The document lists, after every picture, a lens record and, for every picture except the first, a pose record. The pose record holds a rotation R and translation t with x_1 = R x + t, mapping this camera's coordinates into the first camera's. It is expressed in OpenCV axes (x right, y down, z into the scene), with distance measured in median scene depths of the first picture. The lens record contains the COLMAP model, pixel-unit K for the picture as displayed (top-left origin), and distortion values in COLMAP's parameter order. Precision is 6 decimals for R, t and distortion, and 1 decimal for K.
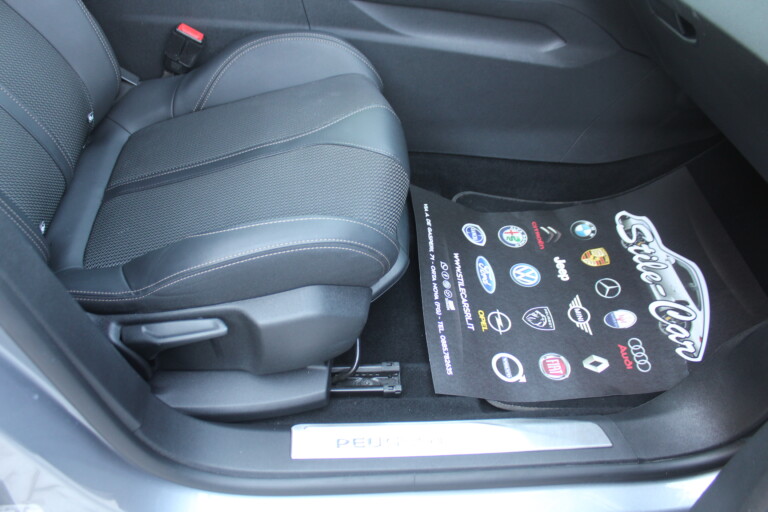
lens RADIAL K [[647.0, 0, 383.5], [0, 647.0, 241.6], [0, 0, 1]] dist [-0.163309, 0.147184]
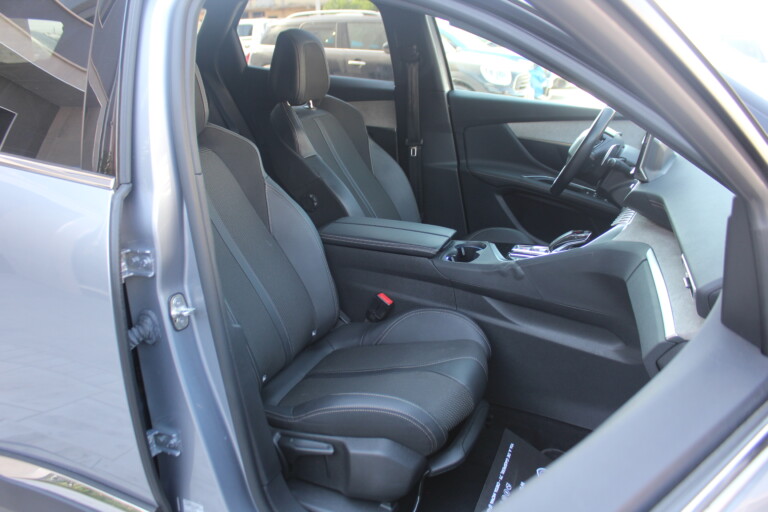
lens RADIAL K [[647.0, 0, 383.5], [0, 647.0, 241.6], [0, 0, 1]] dist [-0.163309, 0.147184]
pose [[0.897742, 0.111827, -0.426091, 0.393869], [-0.295172, 0.870699, -0.393391, 0.203625], [0.327005, 0.478934, 0.814672, -0.448840]]
